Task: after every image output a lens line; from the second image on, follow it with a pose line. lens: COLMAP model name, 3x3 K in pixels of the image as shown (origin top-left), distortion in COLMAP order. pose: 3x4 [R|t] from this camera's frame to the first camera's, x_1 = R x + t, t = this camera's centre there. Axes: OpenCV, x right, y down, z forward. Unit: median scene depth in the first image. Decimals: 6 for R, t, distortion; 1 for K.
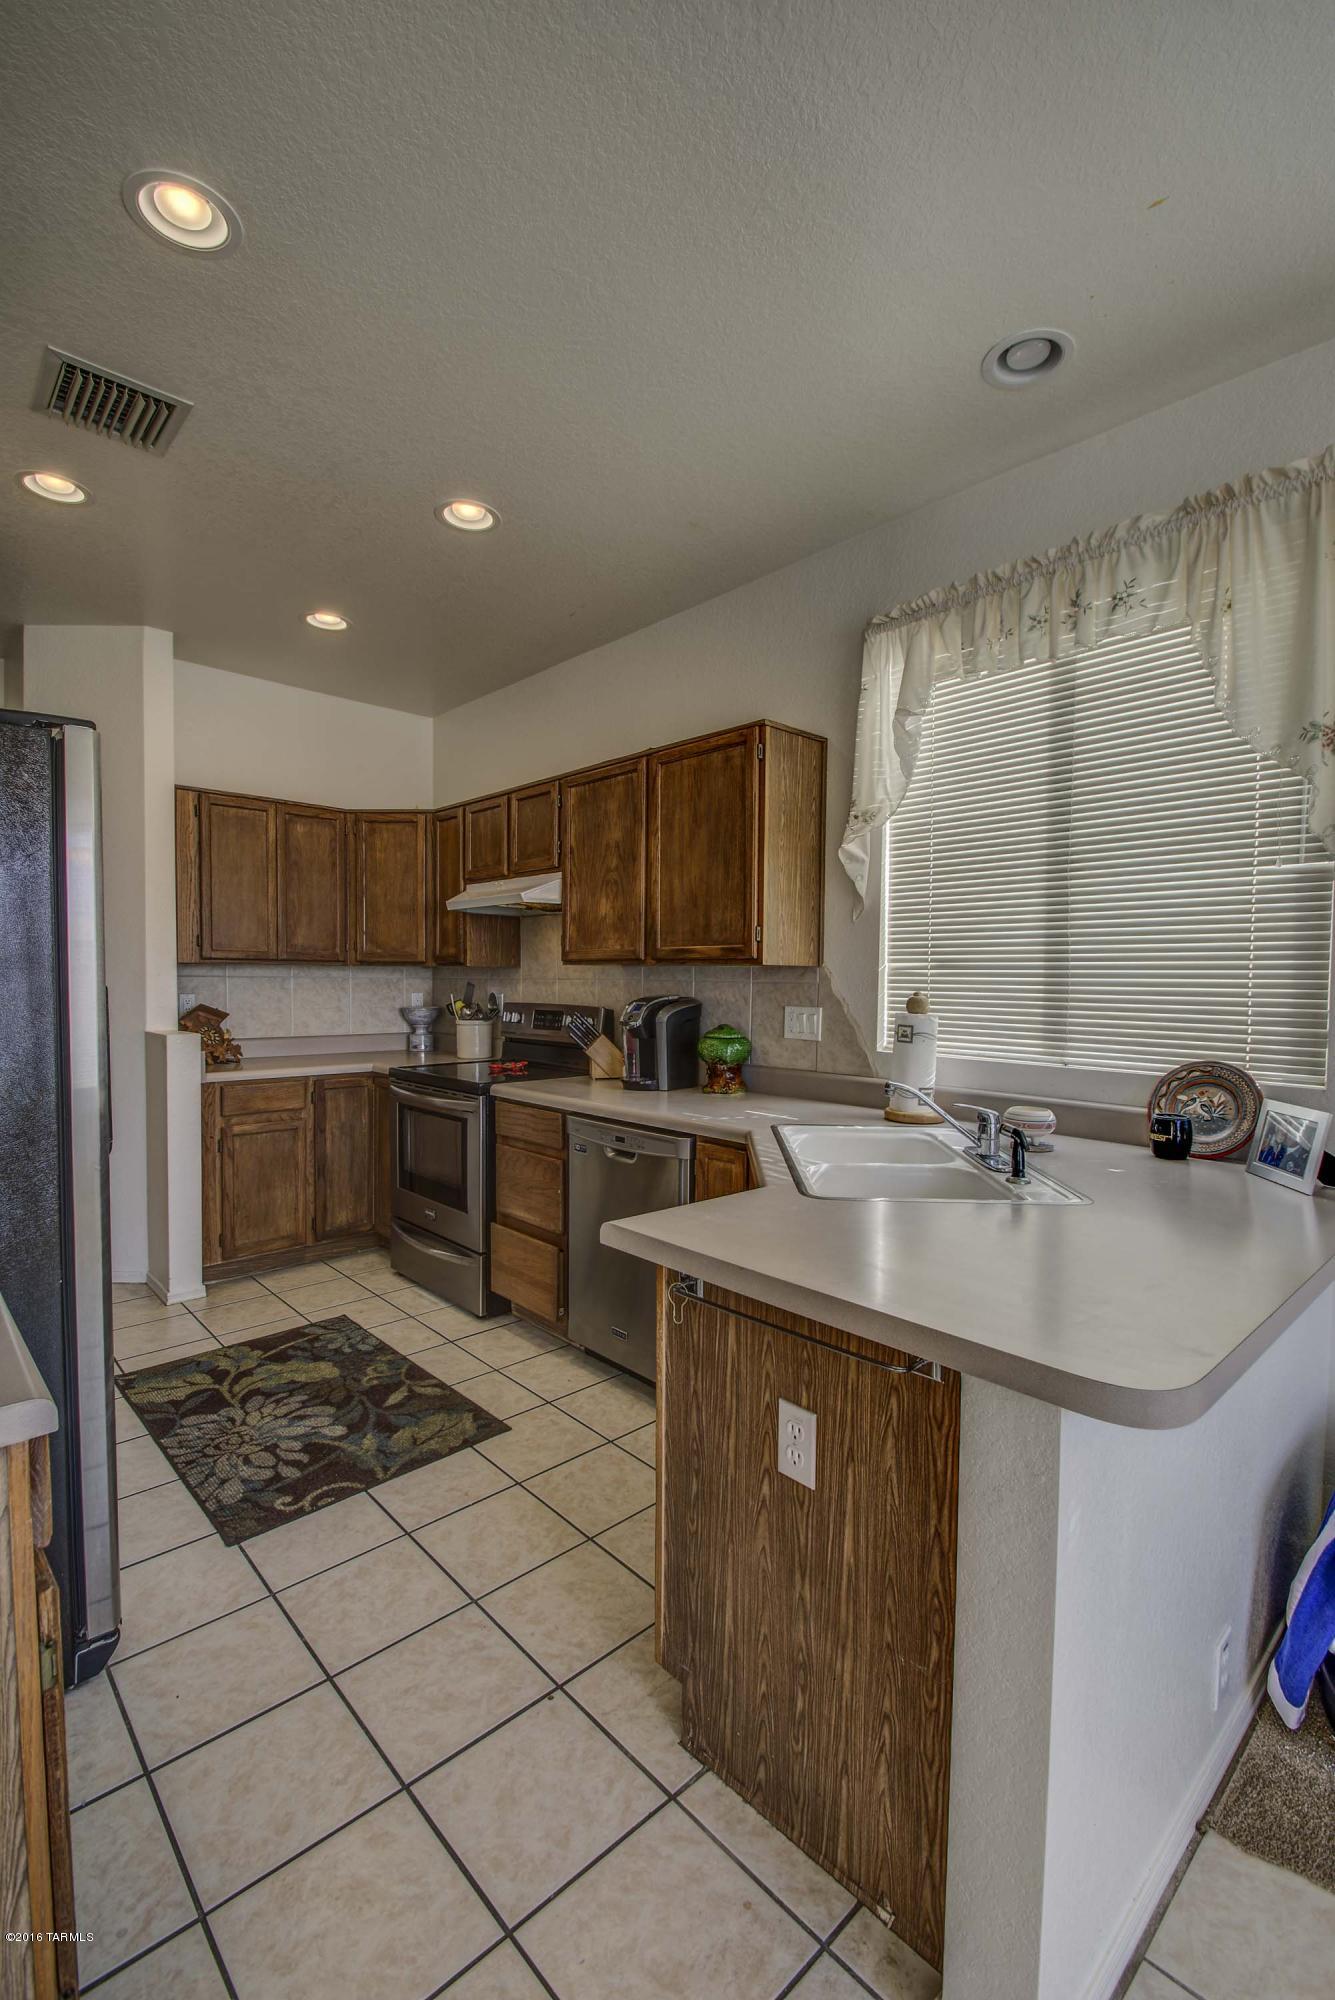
lens RADIAL K [[875.7, 0, 684.8], [0, 875.7, 1007.8], [0, 0, 1]] dist [0.003872, -0.011954]
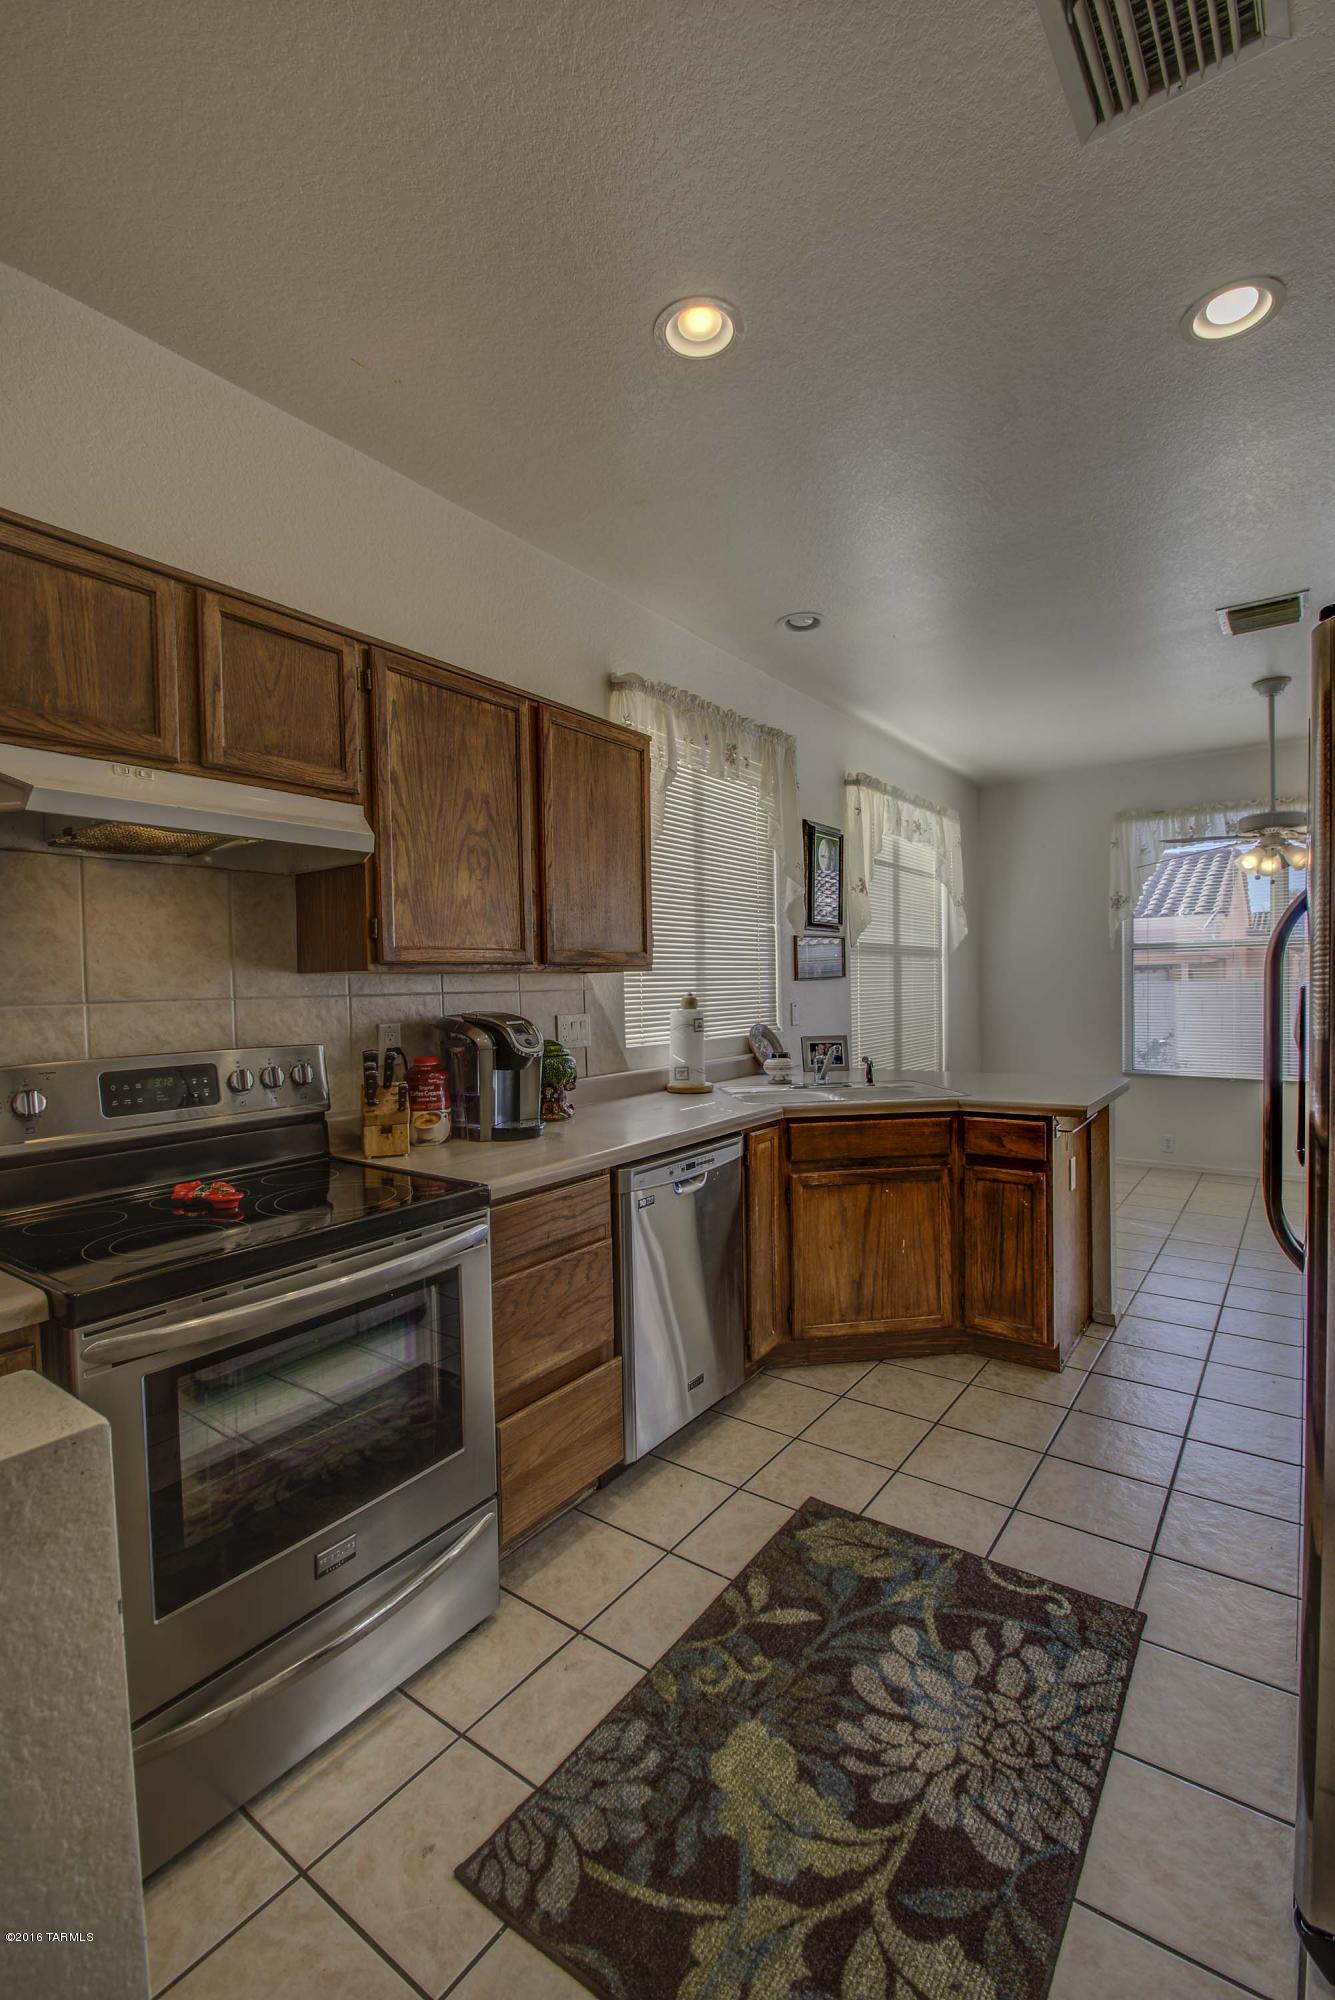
lens RADIAL K [[875.7, 0, 685.4], [0, 875.7, 1008.6], [0, 0, 1]] dist [0.003872, -0.011954]
pose [[-0.184321, -0.035133, 0.982238, -0.955565], [0.052437, 0.997586, 0.045522, -0.051319], [-0.981466, 0.059896, -0.182034, 1.175020]]
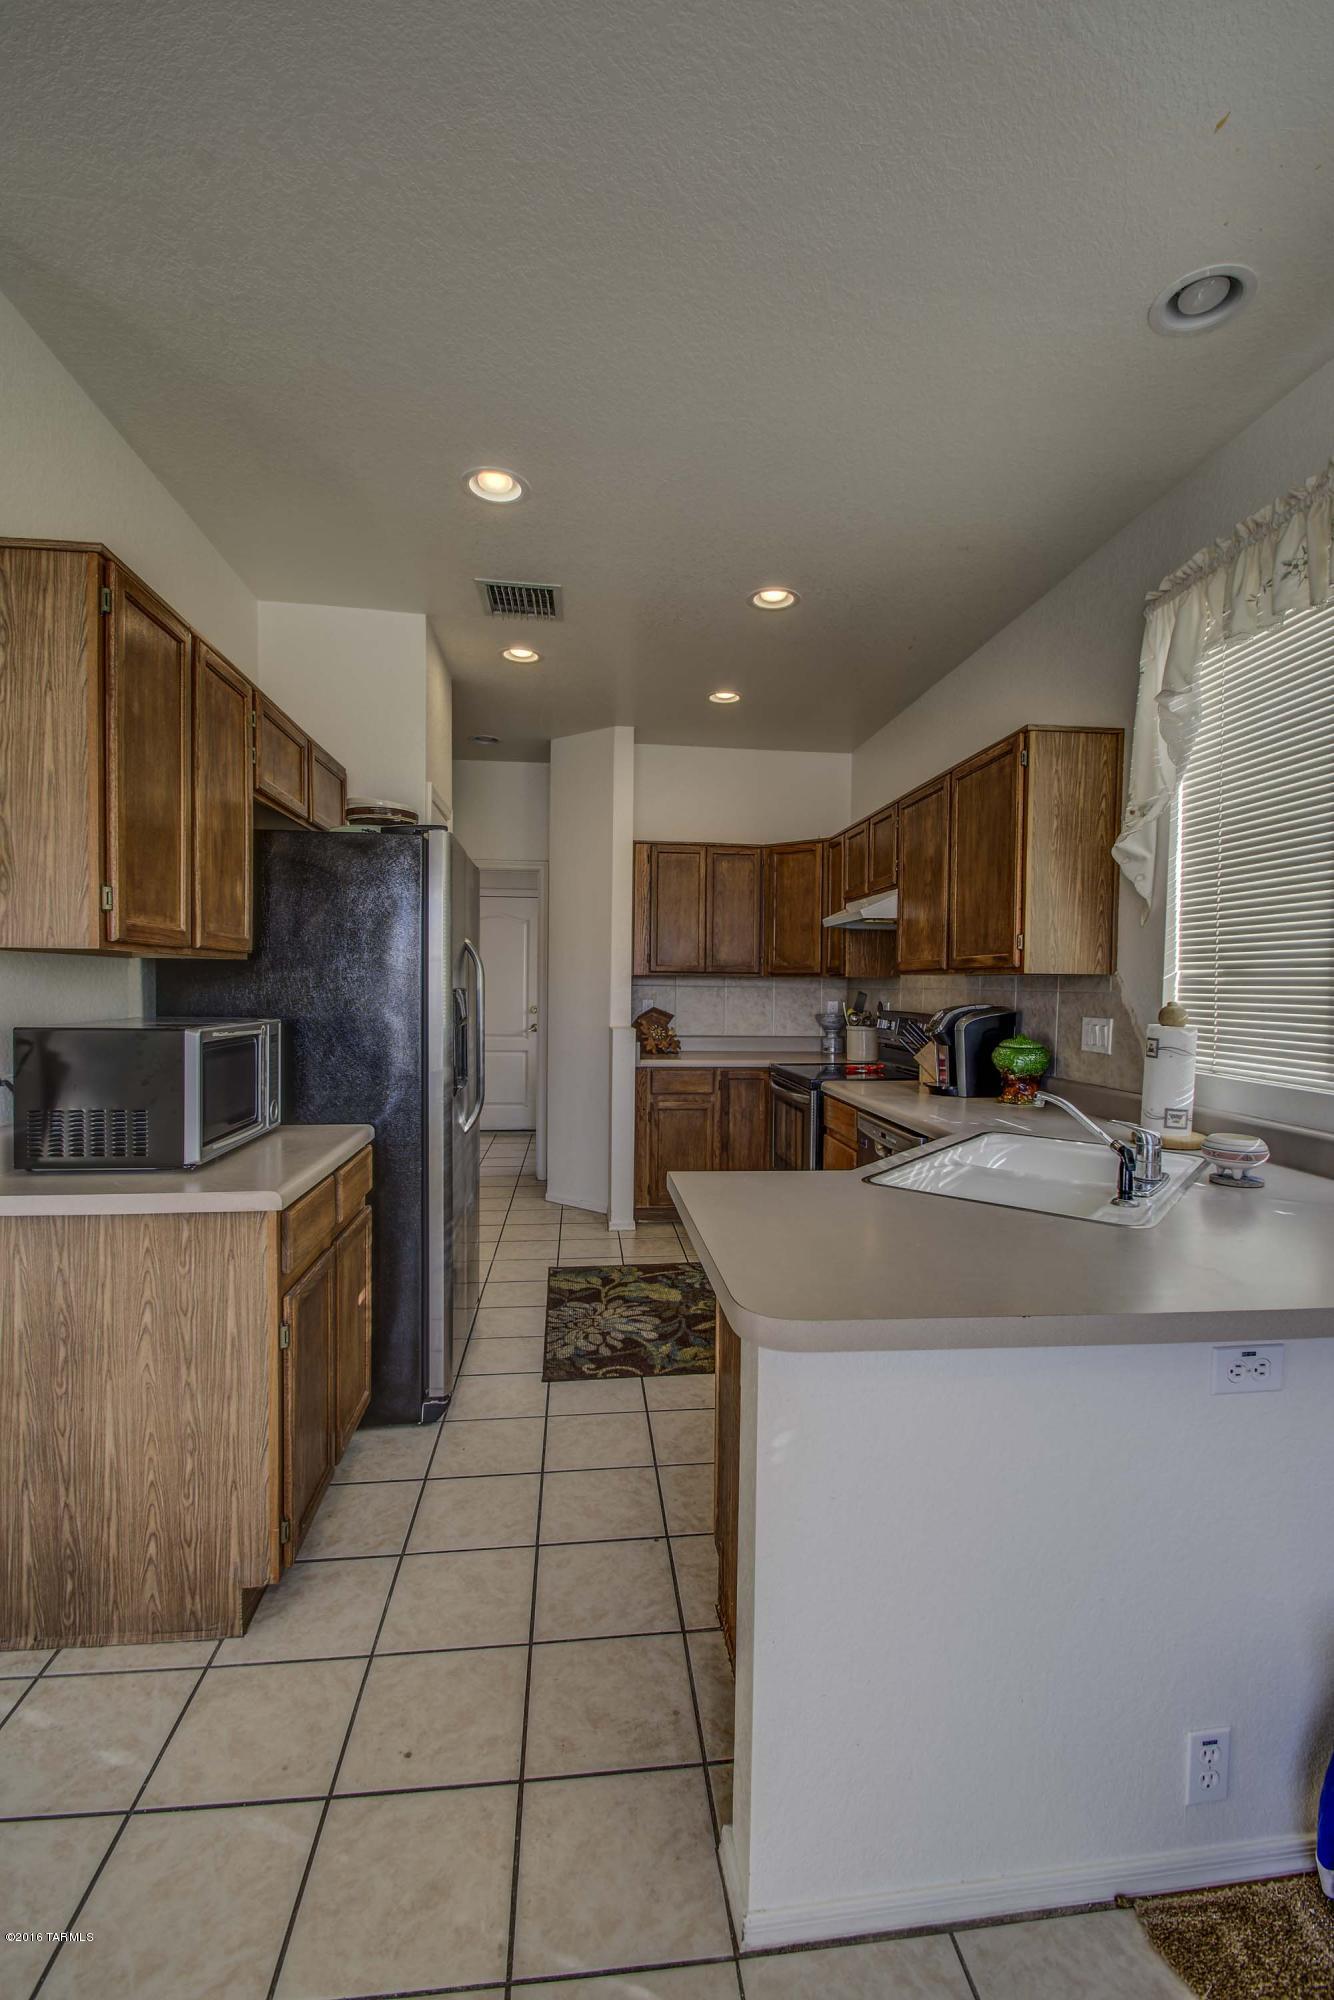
lens RADIAL K [[875.7, 0, 683.4], [0, 875.7, 1006.4], [0, 0, 1]] dist [0.003872, -0.011954]
pose [[0.802531, 0.015193, -0.596417, 0.375904], [-0.024658, 0.999666, -0.007714, 0.005475], [0.596100, 0.020897, 0.802638, -0.019471]]
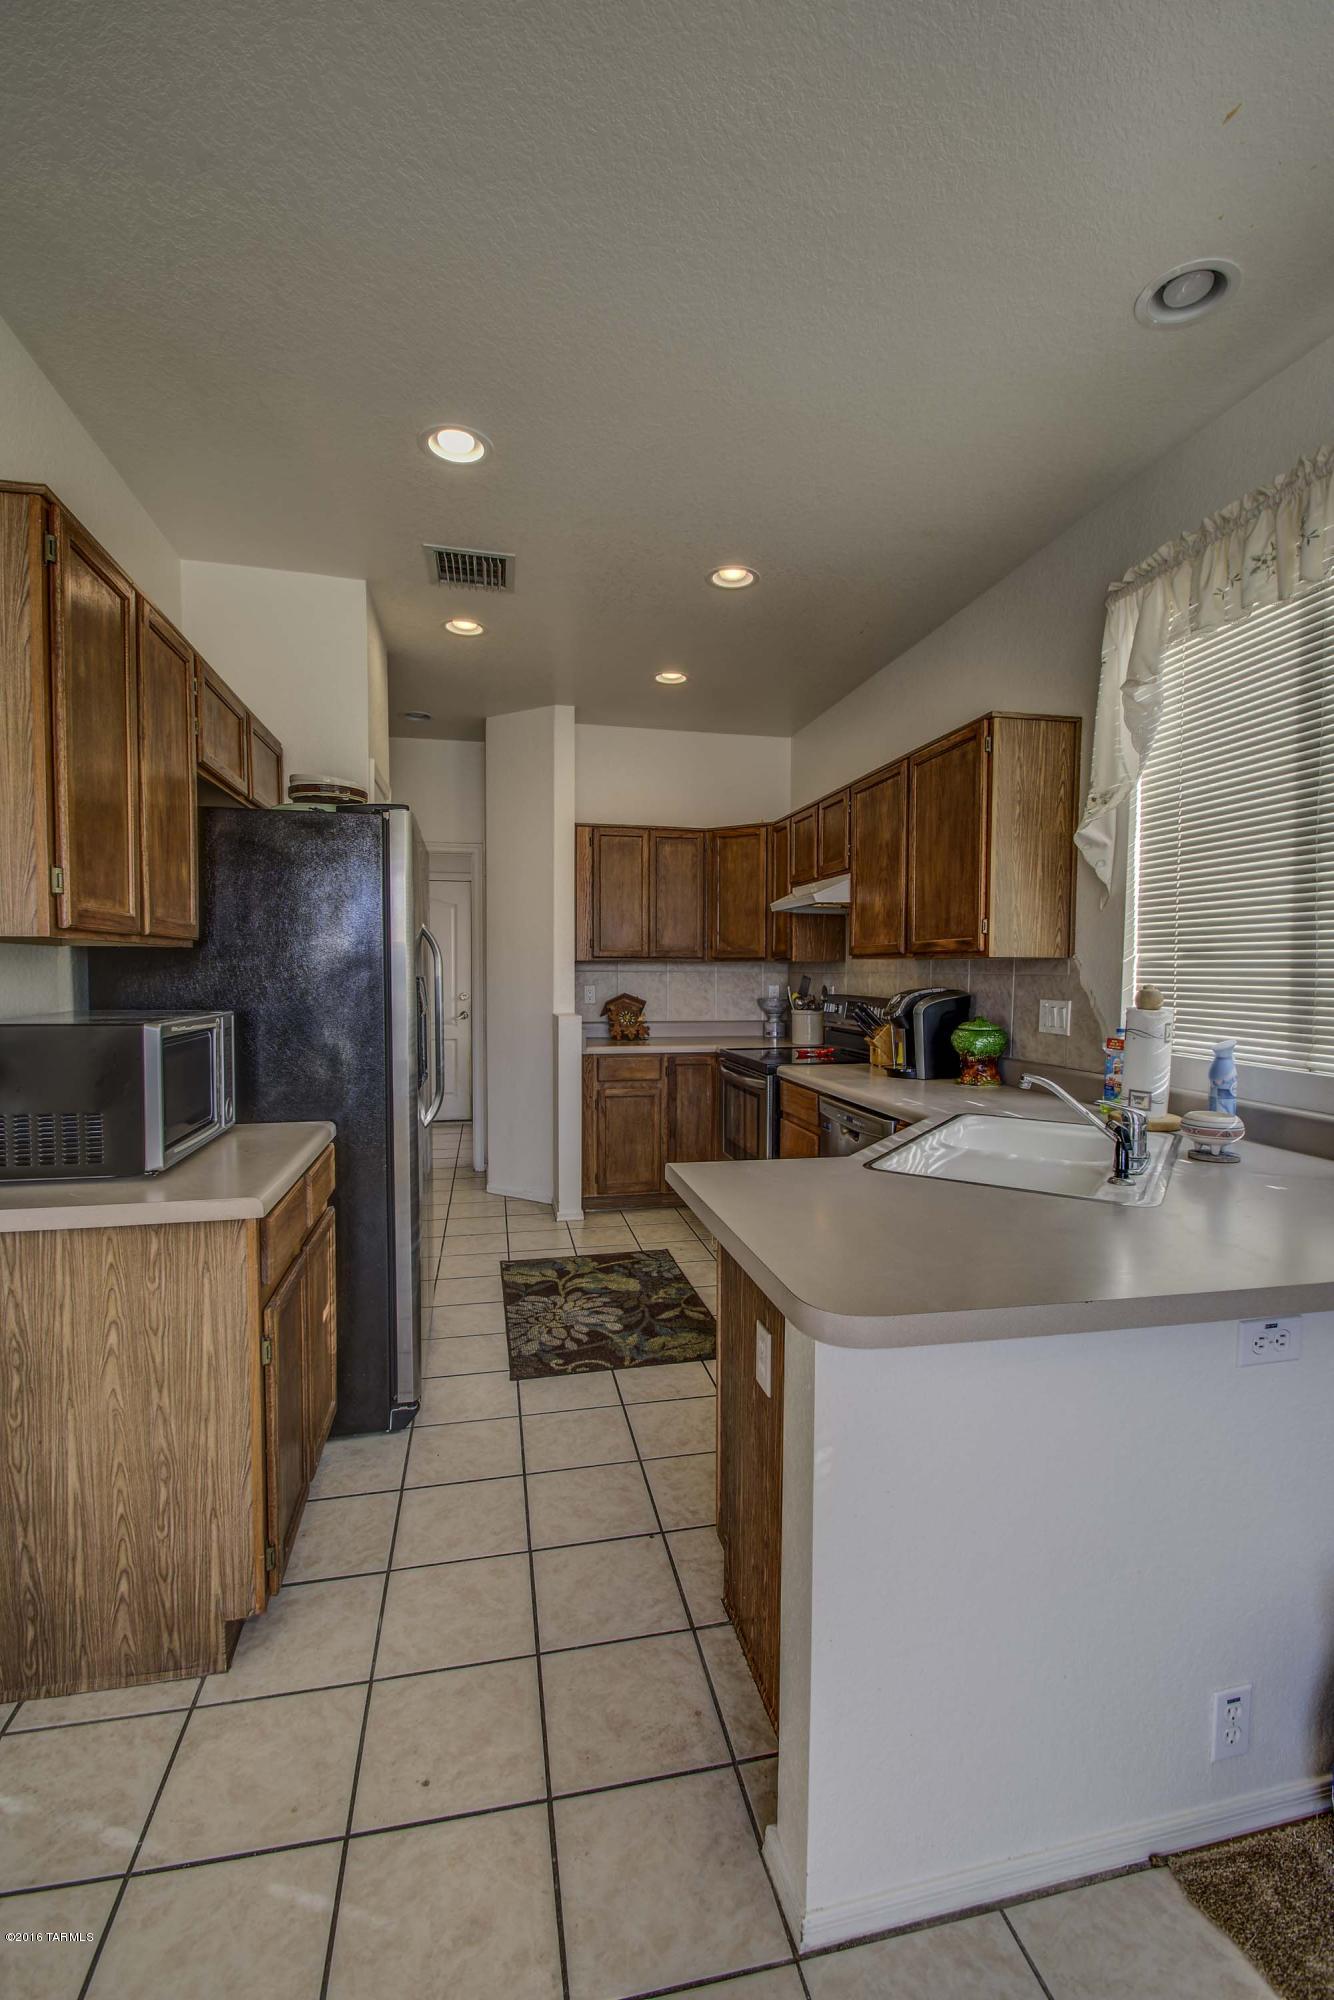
lens RADIAL K [[875.7, 0, 682.6], [0, 875.7, 1006.5], [0, 0, 1]] dist [0.003872, -0.011954]
pose [[0.857487, 0.016511, -0.514241, 0.309943], [-0.014226, 0.999864, 0.008383, 0.004282], [0.514309, 0.000128, 0.857605, -0.041163]]
